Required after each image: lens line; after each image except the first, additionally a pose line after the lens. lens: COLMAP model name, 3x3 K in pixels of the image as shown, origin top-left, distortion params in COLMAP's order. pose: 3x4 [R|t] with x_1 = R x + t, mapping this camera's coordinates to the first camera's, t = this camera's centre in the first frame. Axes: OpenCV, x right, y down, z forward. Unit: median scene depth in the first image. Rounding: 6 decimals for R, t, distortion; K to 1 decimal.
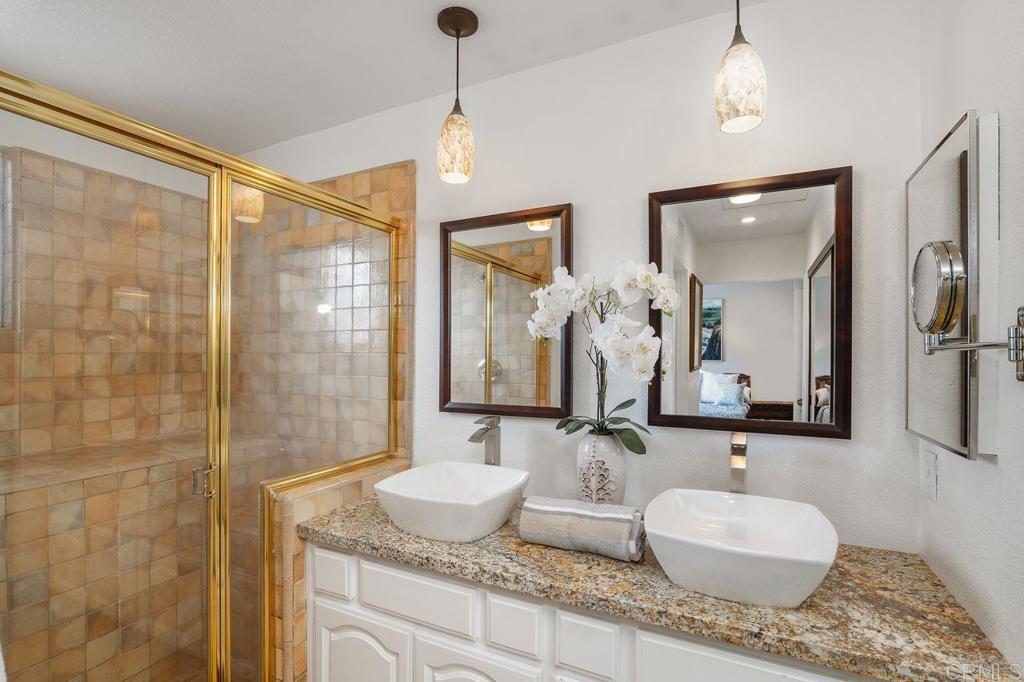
lens RADIAL K [[478.5, 0, 515.8], [0, 478.5, 336.4], [0, 0, 1]] dist [-0.023341, 0.007645]
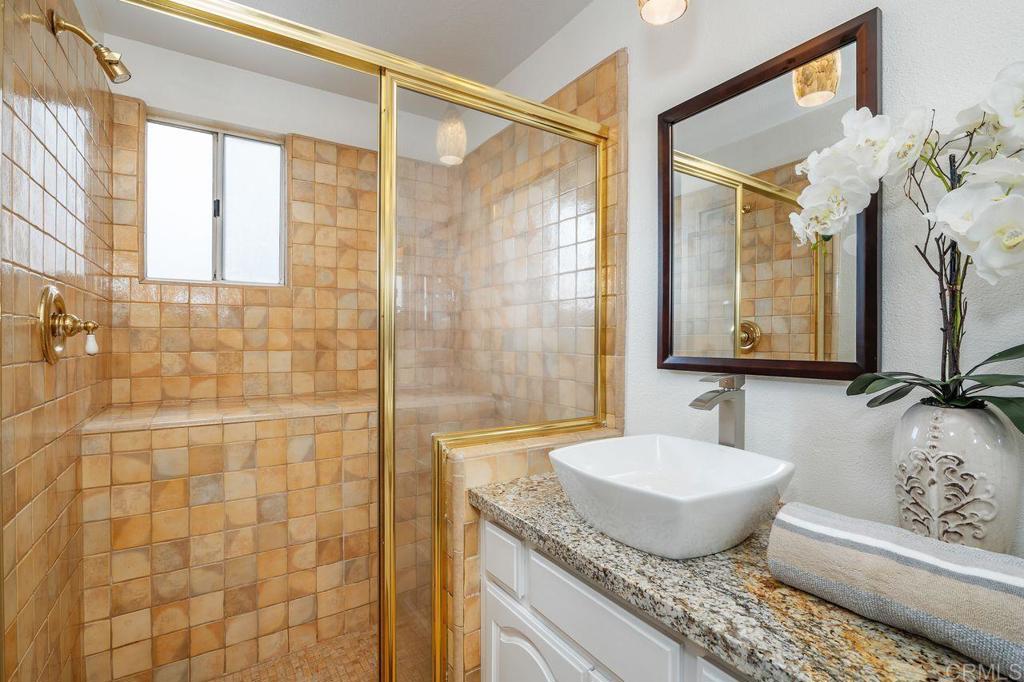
lens RADIAL K [[478.5, 0, 515.8], [0, 478.5, 336.4], [0, 0, 1]] dist [-0.023341, 0.007645]
pose [[0.864109, 0.000549, -0.503305, 0.029106], [0.015006, 0.999527, 0.026854, 0.107965], [0.503082, -0.030757, 0.863691, 0.327944]]
